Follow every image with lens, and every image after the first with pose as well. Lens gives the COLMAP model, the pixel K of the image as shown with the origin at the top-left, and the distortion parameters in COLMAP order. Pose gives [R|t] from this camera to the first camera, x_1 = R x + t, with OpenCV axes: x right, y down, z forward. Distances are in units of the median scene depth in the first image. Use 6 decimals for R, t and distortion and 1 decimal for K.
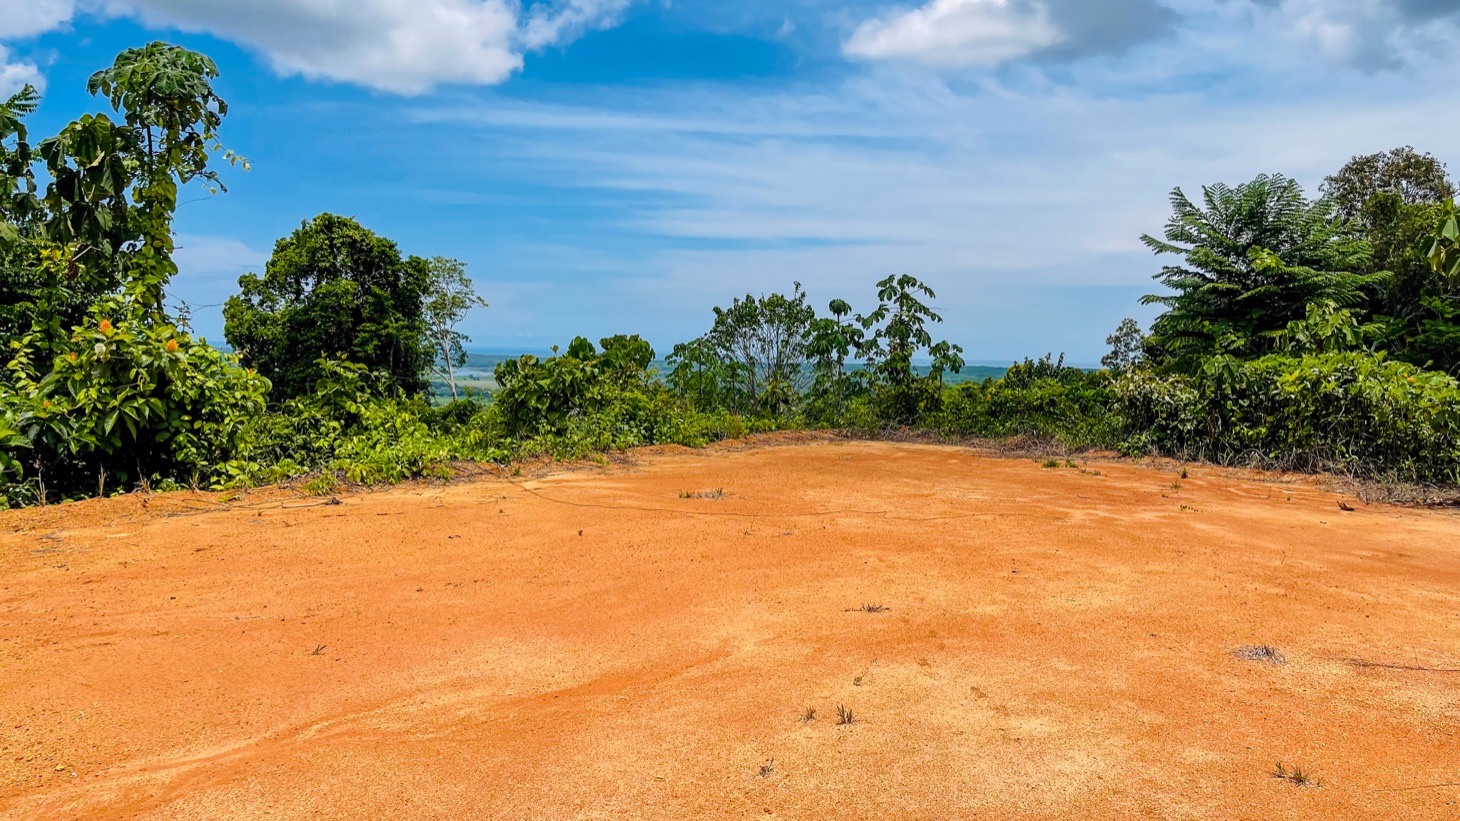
lens RADIAL K [[1132.7, 0, 723.6], [0, 1132.7, 415.8], [0, 0, 1]] dist [0.018737, -0.018240]
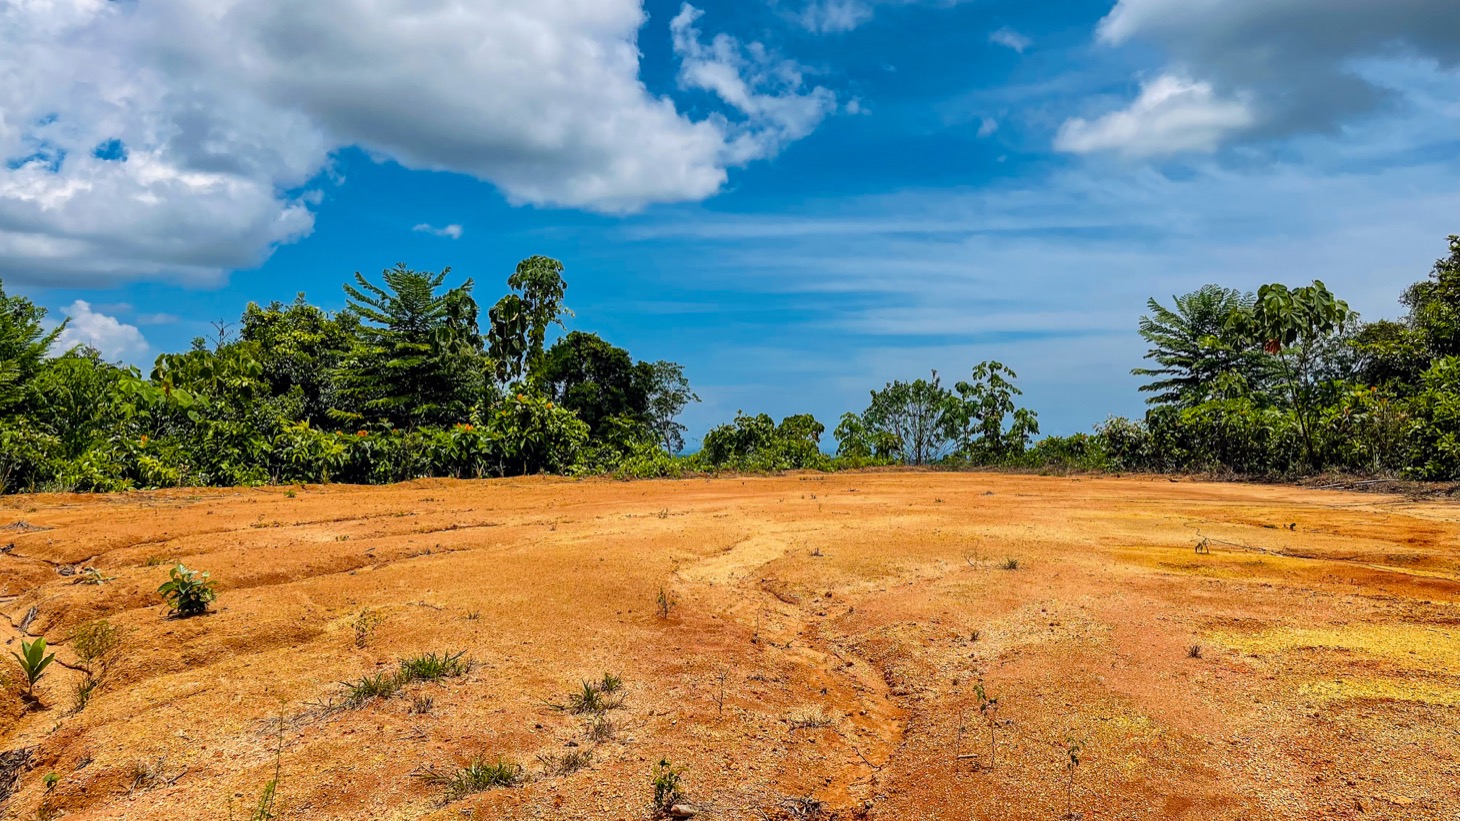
lens RADIAL K [[1132.7, 0, 732.6], [0, 1132.7, 409.4], [0, 0, 1]] dist [0.018737, -0.018240]
pose [[0.984318, -0.025345, -0.174573, 0.037414], [0.009004, 0.995553, -0.093770, 0.027324], [0.176173, 0.090728, 0.980169, -0.185296]]
